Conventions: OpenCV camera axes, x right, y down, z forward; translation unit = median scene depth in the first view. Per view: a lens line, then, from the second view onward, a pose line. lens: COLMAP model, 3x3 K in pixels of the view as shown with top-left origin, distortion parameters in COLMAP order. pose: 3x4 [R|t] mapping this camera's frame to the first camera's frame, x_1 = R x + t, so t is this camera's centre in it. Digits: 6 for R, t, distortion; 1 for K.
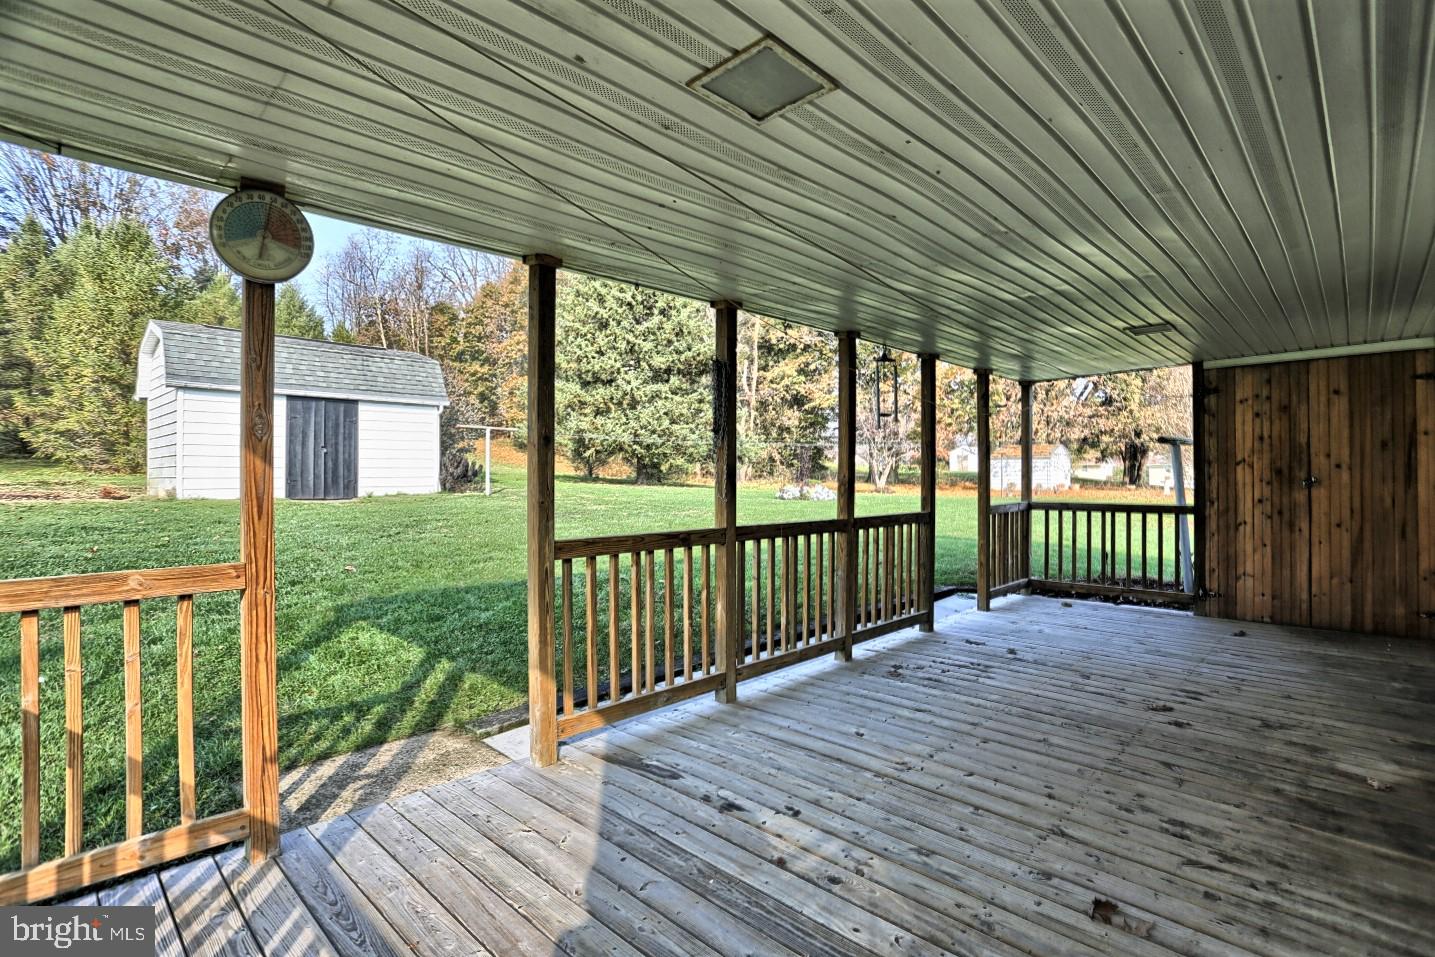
lens RADIAL K [[701.4, 0, 712.1], [0, 701.4, 466.3], [0, 0, 1]] dist [-0.056247, 0.020561]
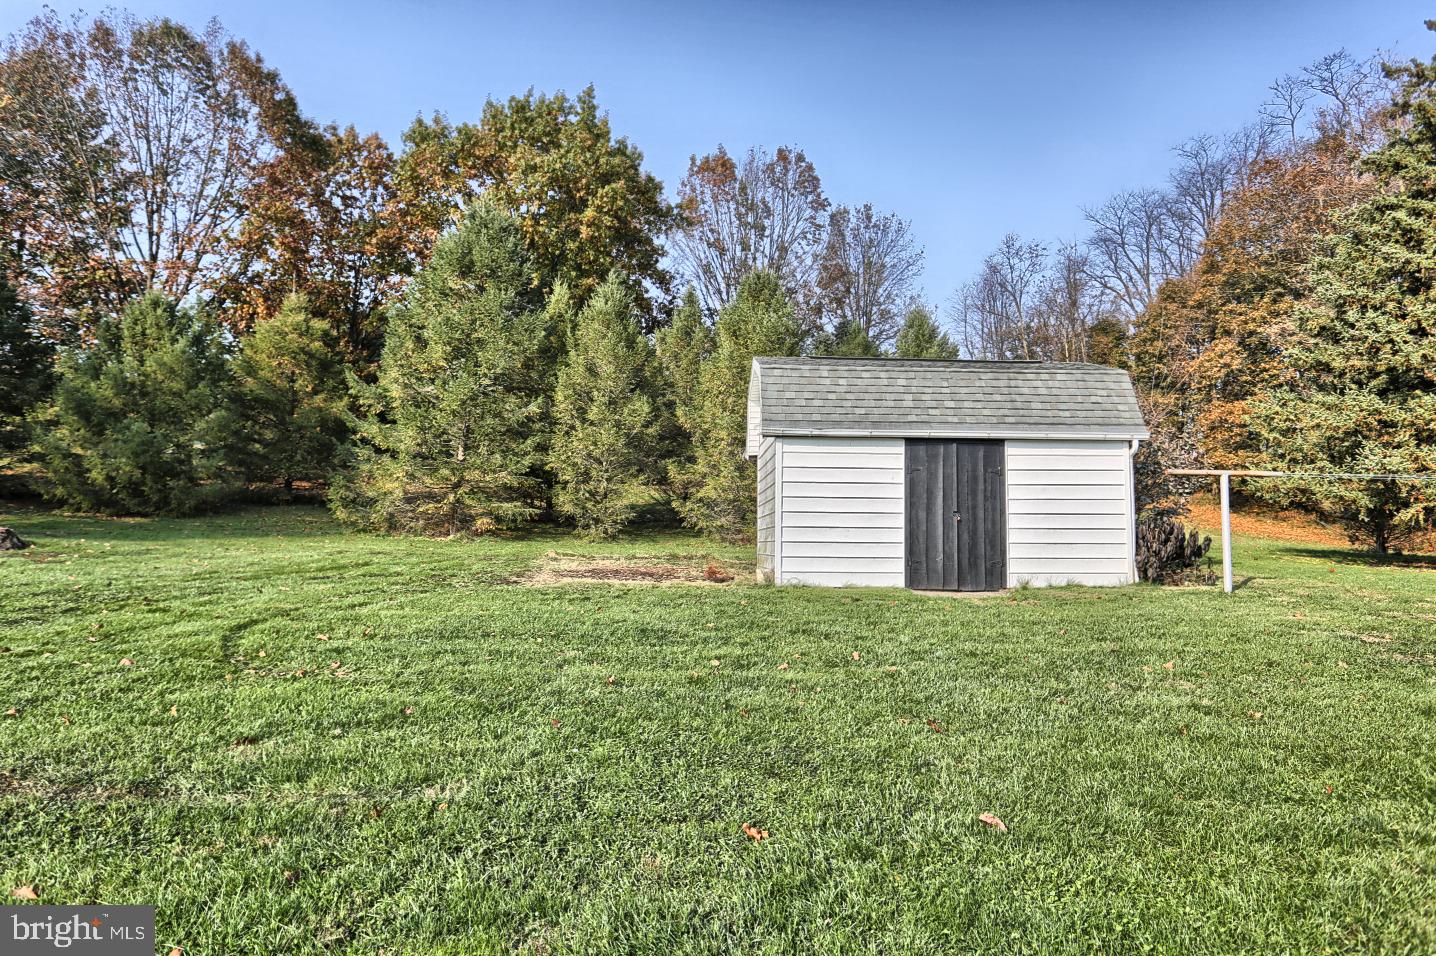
lens RADIAL K [[883.7, 0, 718.0], [0, 883.7, 478.0], [0, 0, 1]] dist [0.002140, 0.003033]
pose [[0.706665, -0.044688, -0.706136, -0.060969], [0.001082, 0.998071, -0.062081, -0.004006], [0.707547, 0.043106, 0.705350, 0.117768]]
